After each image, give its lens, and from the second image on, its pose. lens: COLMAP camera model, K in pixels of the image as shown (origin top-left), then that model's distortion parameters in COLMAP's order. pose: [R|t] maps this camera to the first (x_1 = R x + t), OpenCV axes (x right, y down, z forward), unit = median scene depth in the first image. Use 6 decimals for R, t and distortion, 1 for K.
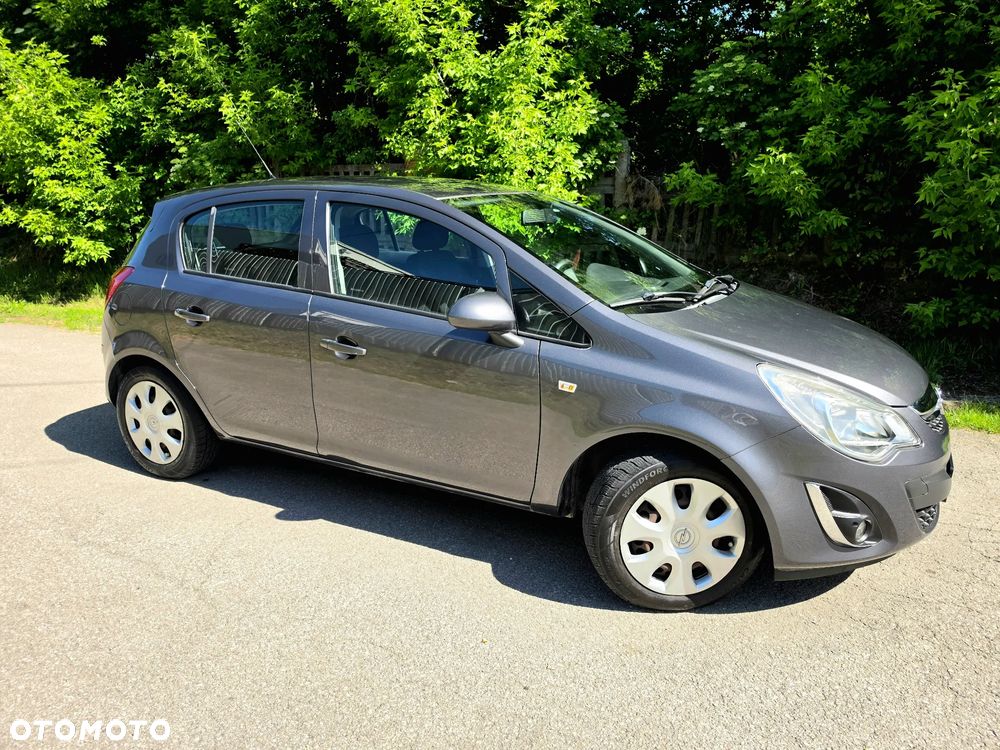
lens RADIAL K [[705.2, 0, 511.0], [0, 705.2, 361.5], [0, 0, 1]] dist [0.066762, -0.086379]
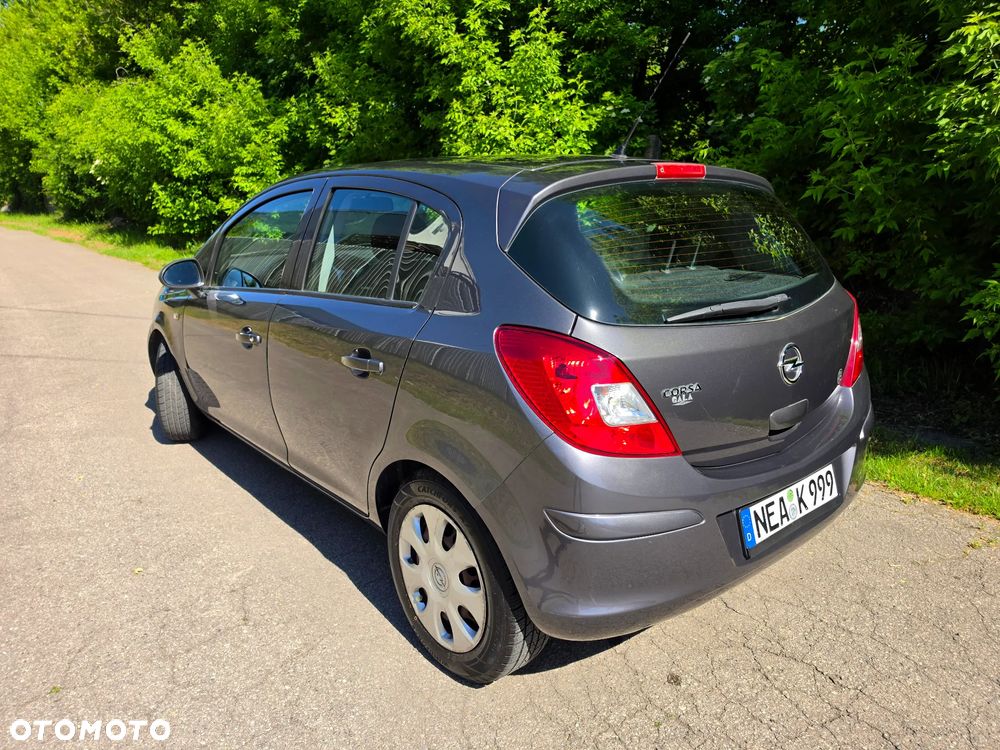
lens RADIAL K [[709.3, 0, 500.3], [0, 709.3, 378.0], [0, 0, 1]] dist [0.062770, -0.067480]
pose [[0.897569, 0.118874, -0.424545, 0.480723], [-0.109875, 0.992893, 0.045717, 0.004579], [0.426963, 0.005613, 0.904252, 0.002617]]
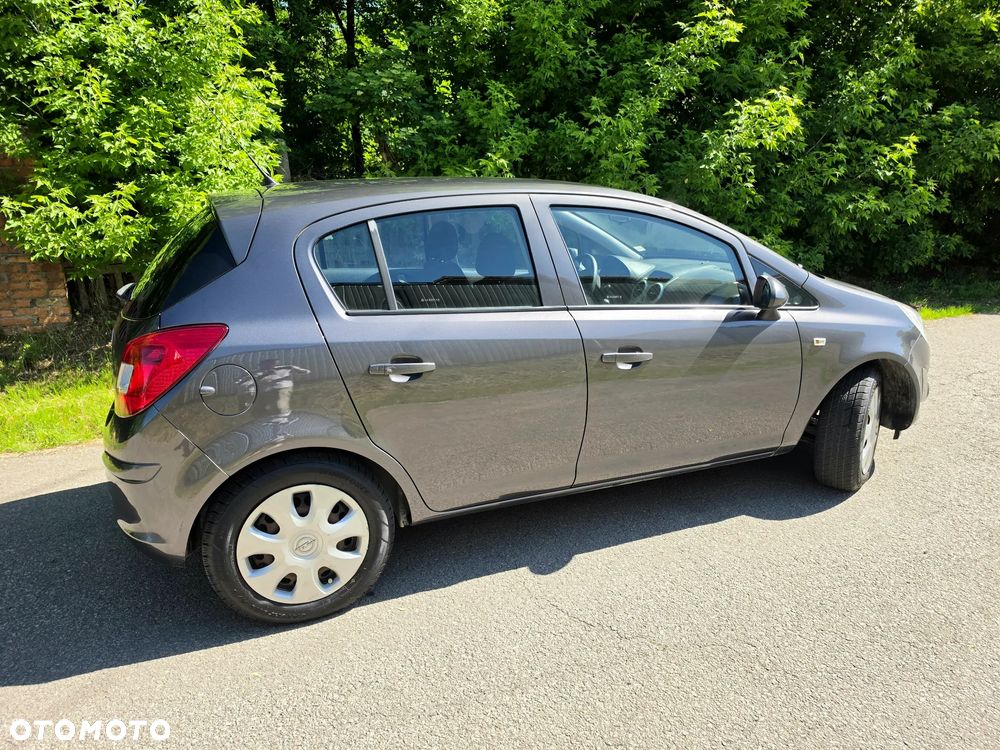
lens RADIAL K [[712.3, 0, 515.7], [0, 712.3, 379.4], [0, 0, 1]] dist [0.064435, -0.080531]
pose [[0.626634, -0.212487, 0.749786, -0.456460], [0.200863, 0.973642, 0.108055, -0.053468], [-0.752983, 0.082893, 0.652798, 0.209166]]
